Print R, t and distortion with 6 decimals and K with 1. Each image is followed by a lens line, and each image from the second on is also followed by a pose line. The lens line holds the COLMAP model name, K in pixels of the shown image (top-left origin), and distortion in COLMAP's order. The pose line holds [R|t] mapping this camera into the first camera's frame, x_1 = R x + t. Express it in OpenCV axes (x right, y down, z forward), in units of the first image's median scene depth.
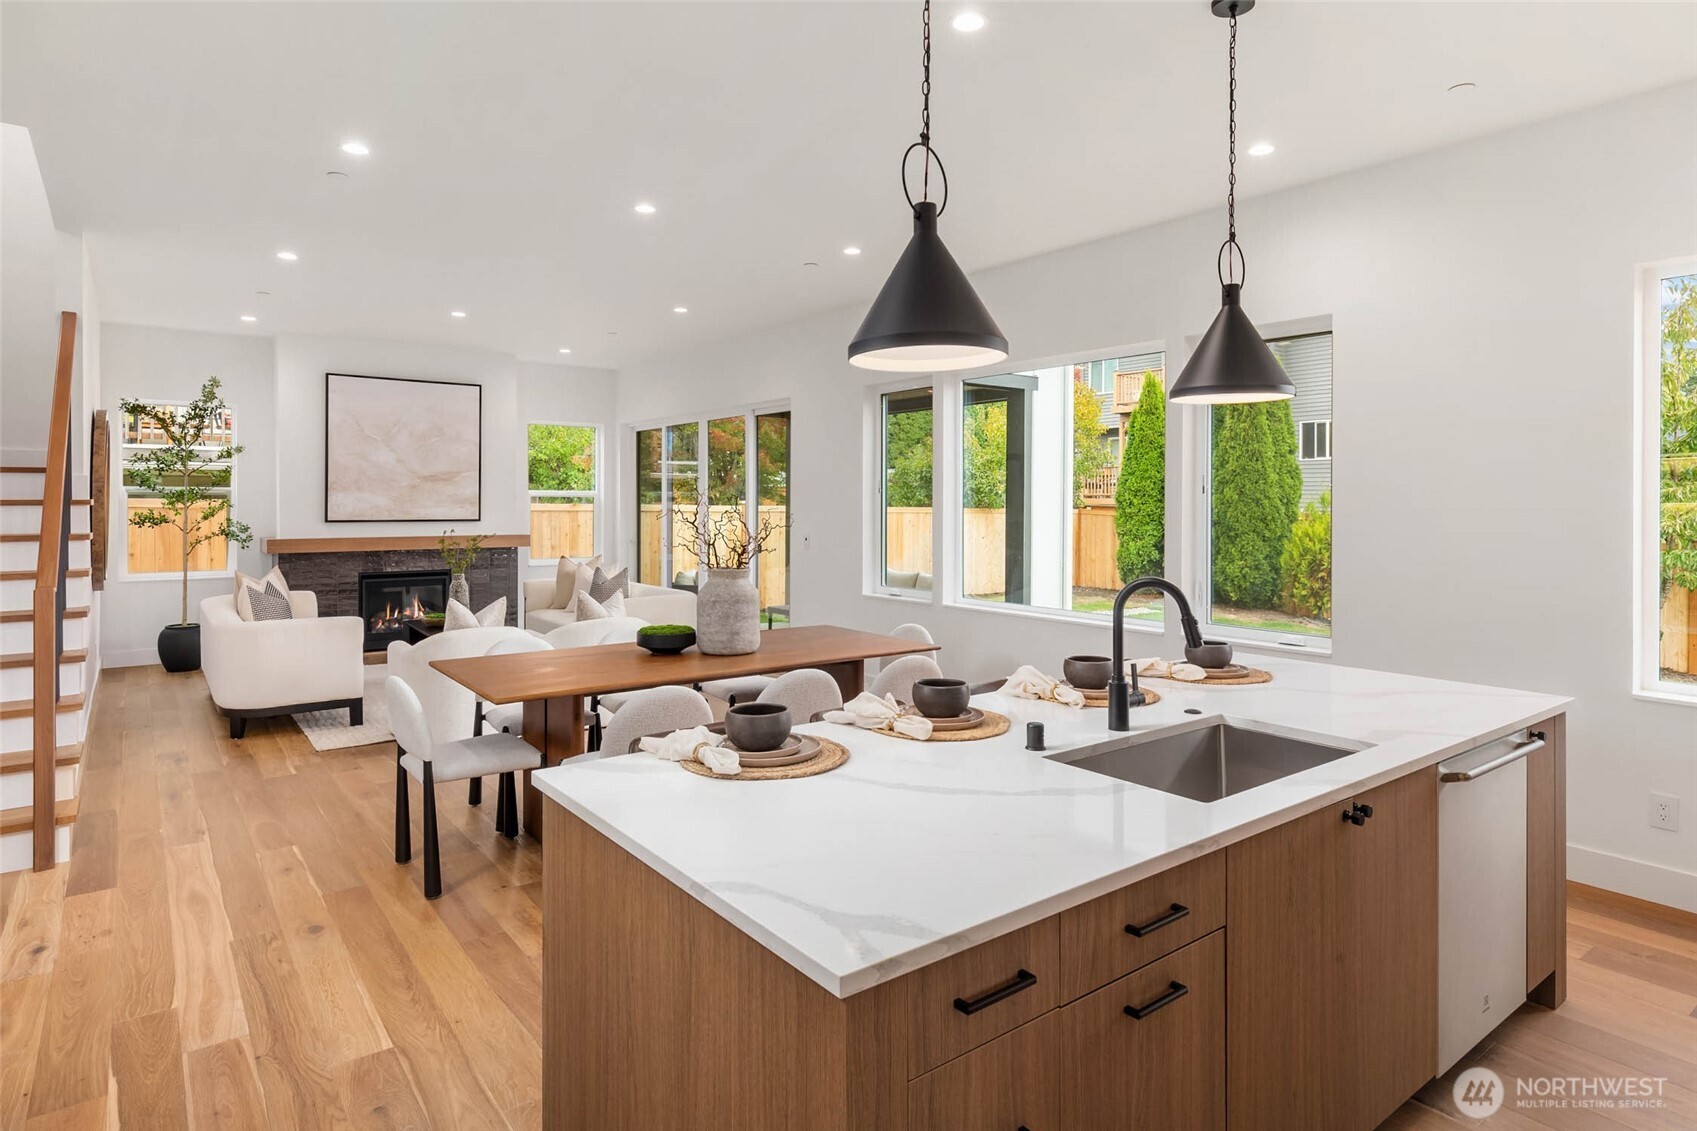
lens RADIAL K [[935.9, 0, 847.7], [0, 935.9, 500.5], [0, 0, 1]] dist [0.000585, 0.000456]
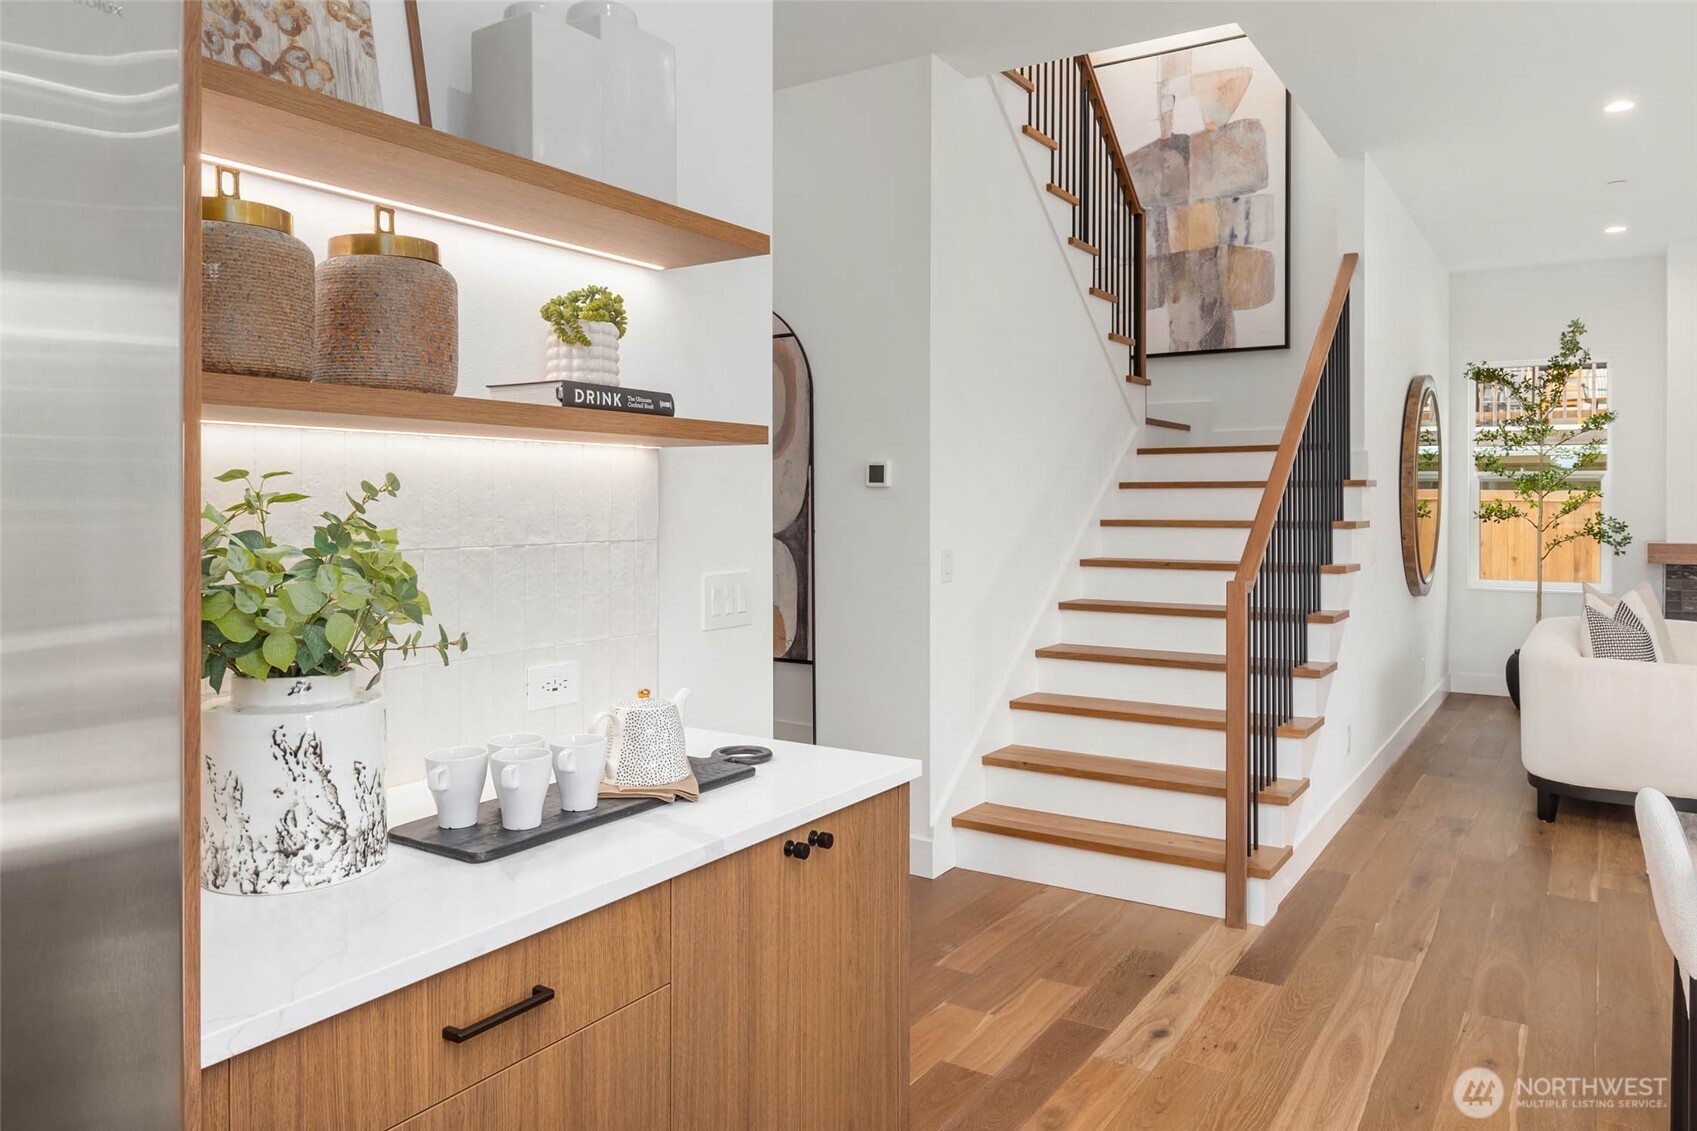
lens RADIAL K [[1160.8, 0, 848.2], [0, 1160.8, 513.0], [0, 0, 1]] dist [-0.003327, -0.001060]
pose [[0.342416, 0.009285, -0.939502, -0.013412], [0.000037, 0.999951, 0.009896, 0.010783], [0.939548, -0.003423, 0.342399, 0.146914]]
